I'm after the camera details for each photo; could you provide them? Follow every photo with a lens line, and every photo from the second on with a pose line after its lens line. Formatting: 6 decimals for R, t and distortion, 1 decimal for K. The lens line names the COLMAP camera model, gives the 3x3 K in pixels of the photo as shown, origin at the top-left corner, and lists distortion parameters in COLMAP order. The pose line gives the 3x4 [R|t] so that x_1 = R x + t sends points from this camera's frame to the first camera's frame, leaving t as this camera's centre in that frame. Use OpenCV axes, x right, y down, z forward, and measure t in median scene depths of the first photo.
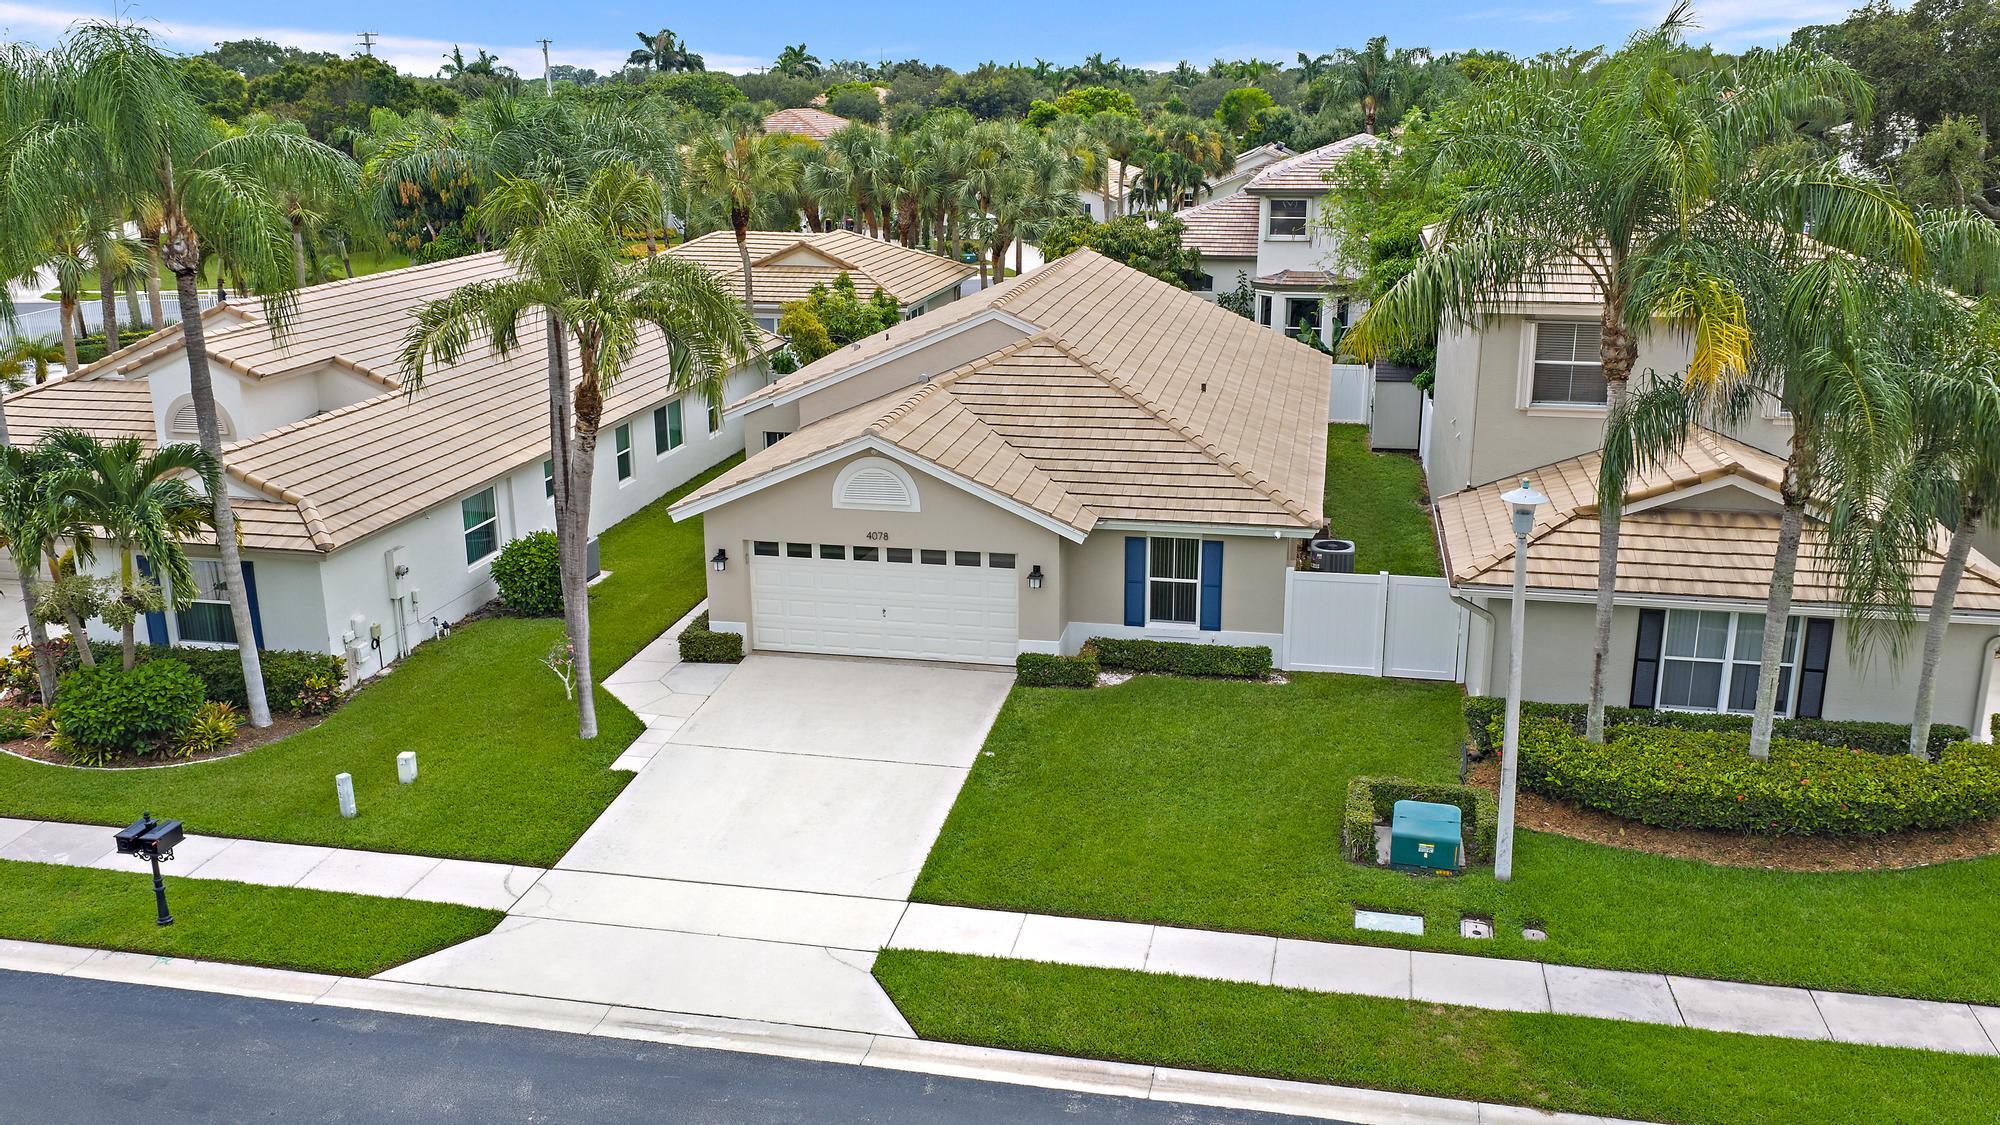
lens RADIAL K [[1687.5, 0, 1014.0], [0, 1687.5, 514.8], [0, 0, 1]] dist [0.003844, -0.004884]
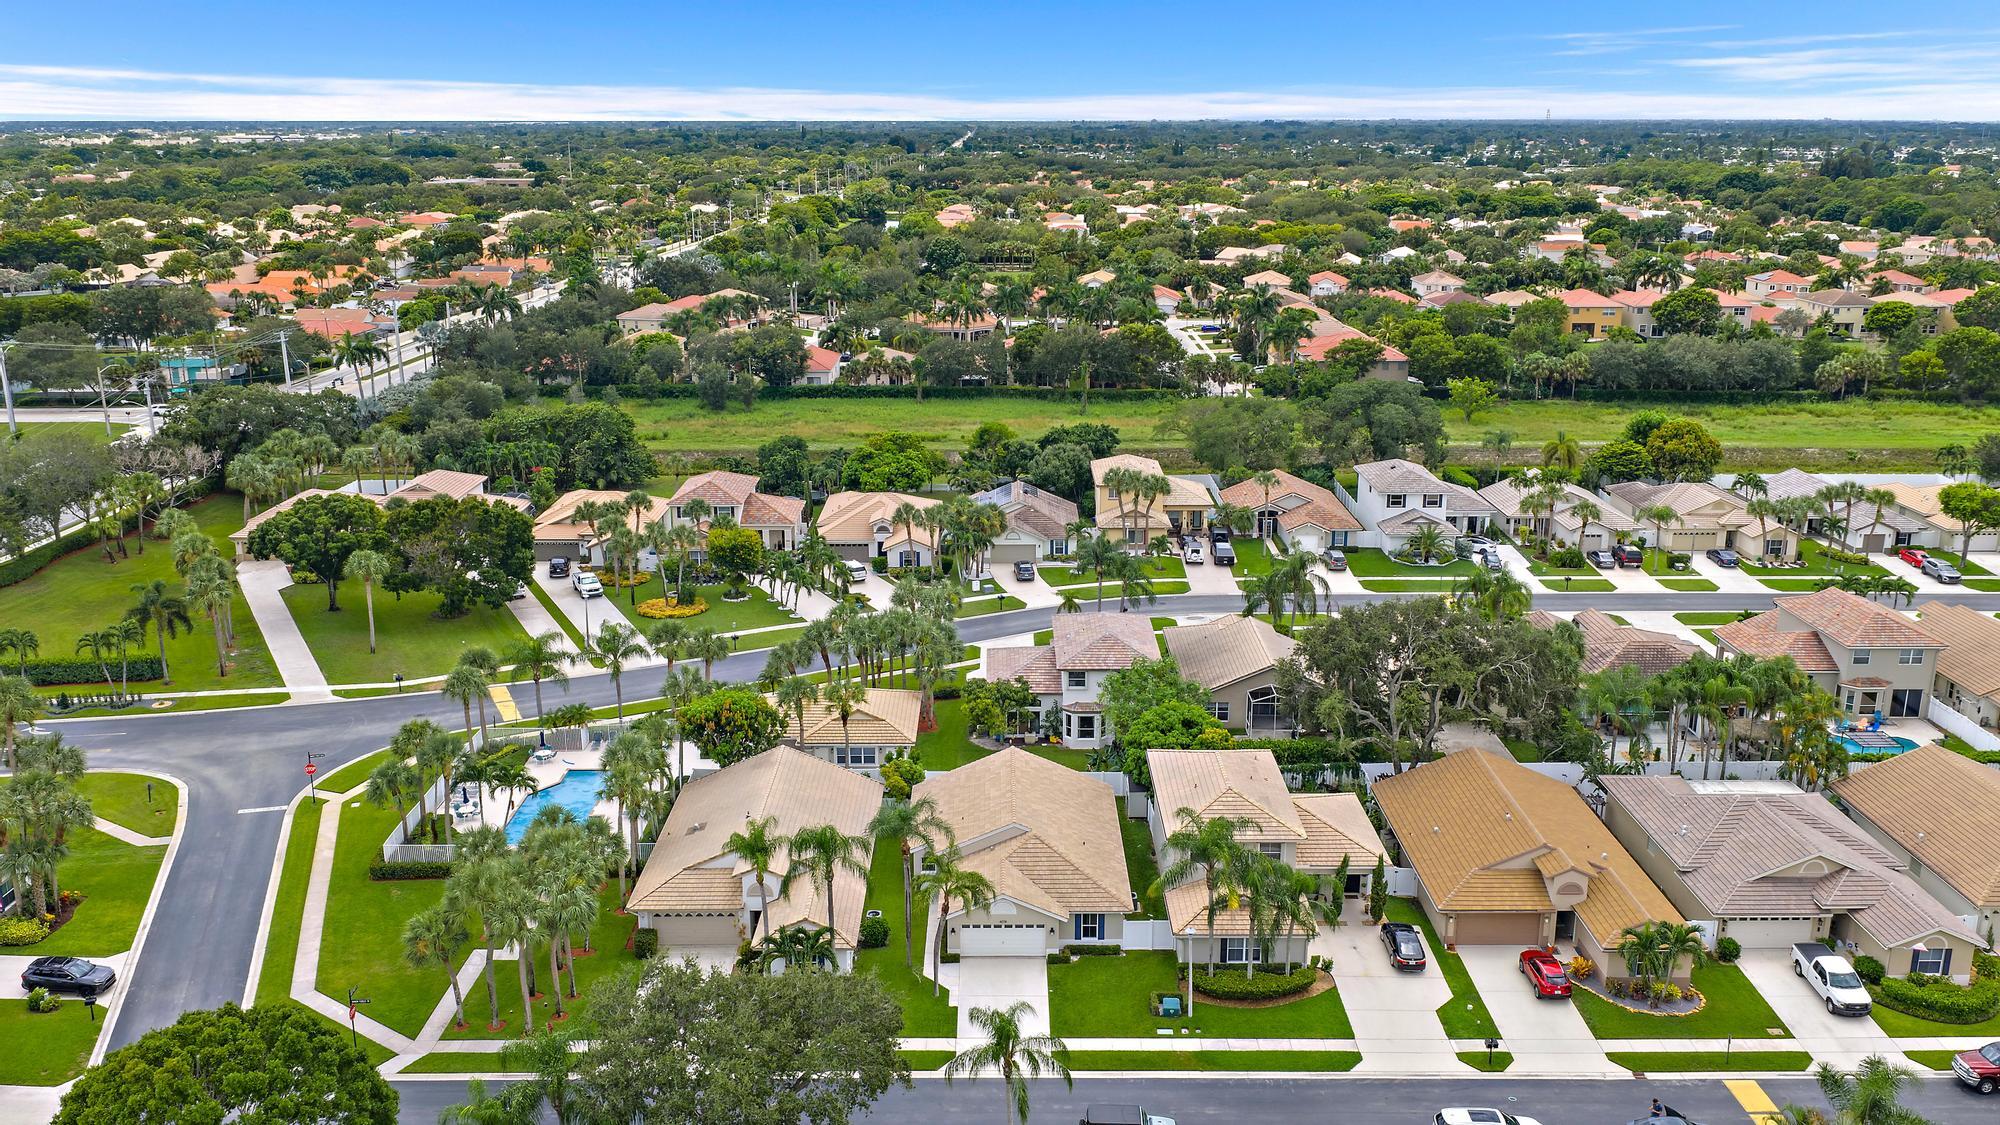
lens RADIAL K [[1687.5, 0, 1014.0], [0, 1687.5, 514.8], [0, 0, 1]] dist [0.003844, -0.004884]
pose [[0.979443, -0.049216, 0.195623, -0.729368], [0.049551, 0.998767, 0.003185, -0.867424], [-0.195539, 0.006574, 0.980674, -2.463452]]
